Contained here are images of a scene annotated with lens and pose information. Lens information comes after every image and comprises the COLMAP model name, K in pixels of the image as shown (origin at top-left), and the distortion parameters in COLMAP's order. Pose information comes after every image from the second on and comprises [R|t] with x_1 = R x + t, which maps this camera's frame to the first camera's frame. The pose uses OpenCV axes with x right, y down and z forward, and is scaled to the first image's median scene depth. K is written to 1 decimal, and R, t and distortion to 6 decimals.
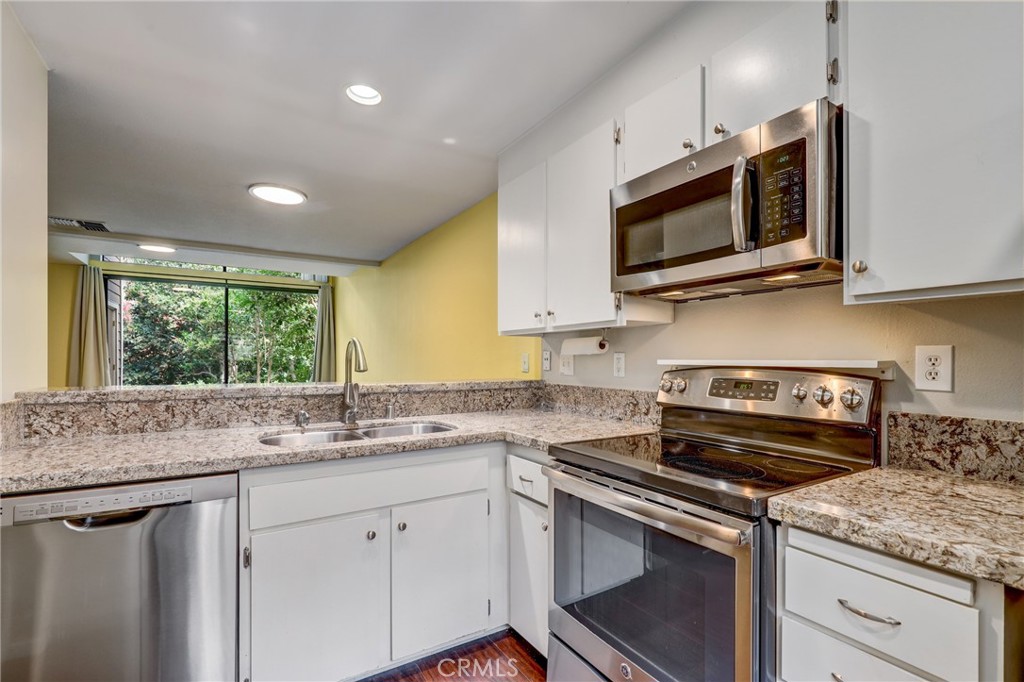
lens RADIAL K [[470.2, 0, 513.2], [0, 470.2, 359.2], [0, 0, 1]] dist [-0.001455, -0.000573]
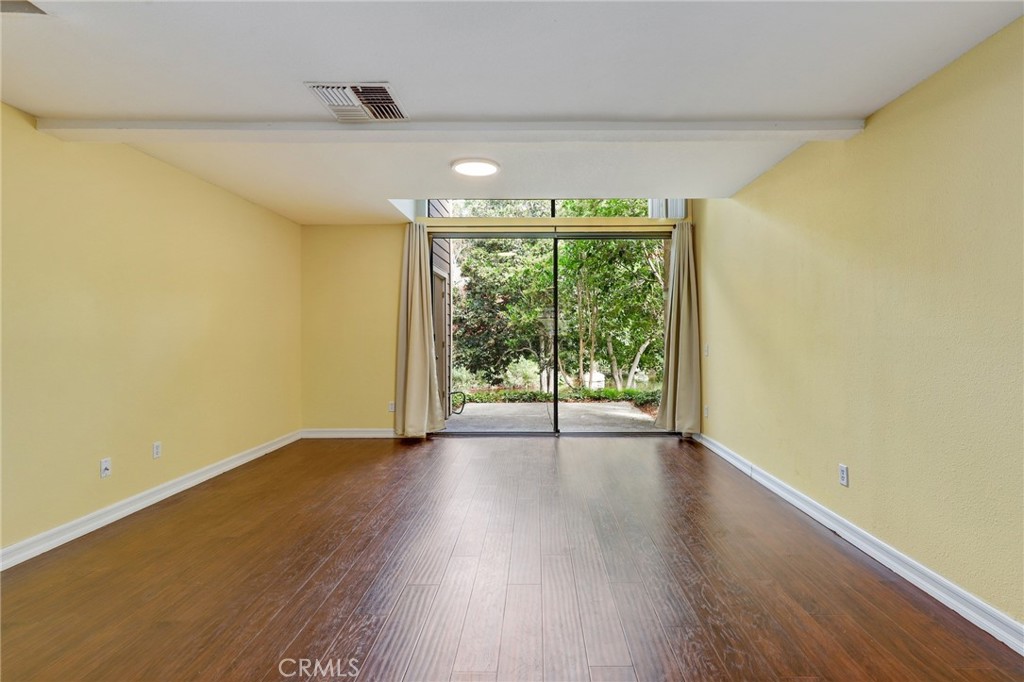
lens RADIAL K [[470.2, 0, 508.6], [0, 470.2, 335.9], [0, 0, 1]] dist [-0.001455, -0.000573]
pose [[0.819556, -0.000902, -0.572998, -0.188564], [0.003245, 0.999990, 0.003068, -0.000788], [0.572990, -0.004373, 0.819551, 0.268103]]
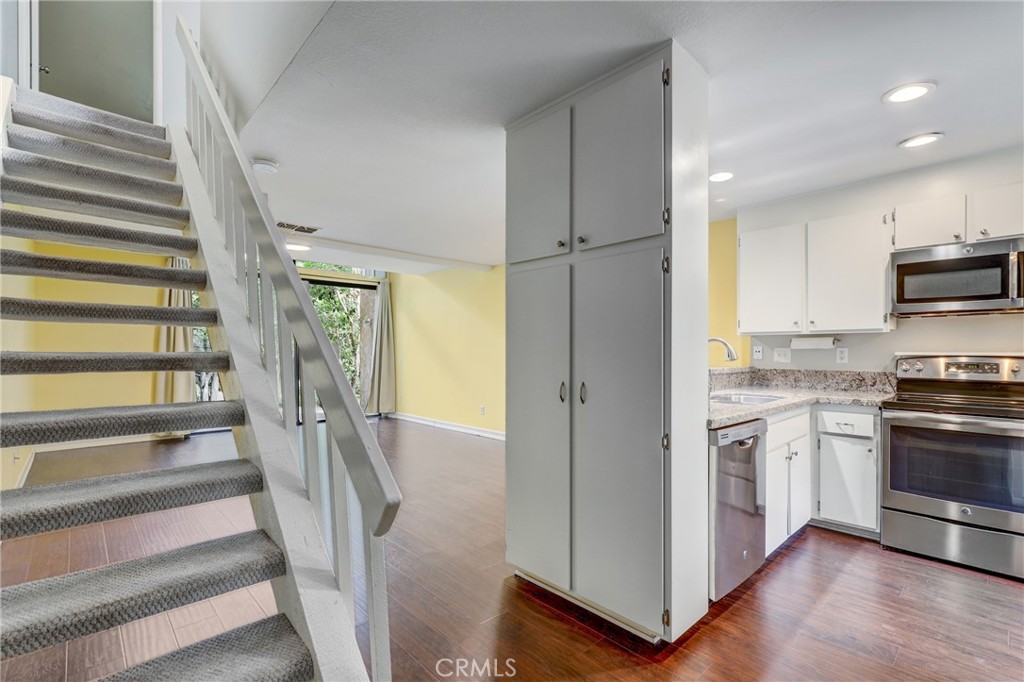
lens RADIAL K [[470.2, 0, 507.9], [0, 470.2, 349.5], [0, 0, 1]] dist [-0.001455, -0.000573]
pose [[0.977471, 0.003507, 0.211043, -0.297725], [-0.002360, 0.999981, -0.005689, 0.000968], [-0.211058, 0.005063, 0.977460, -0.074445]]
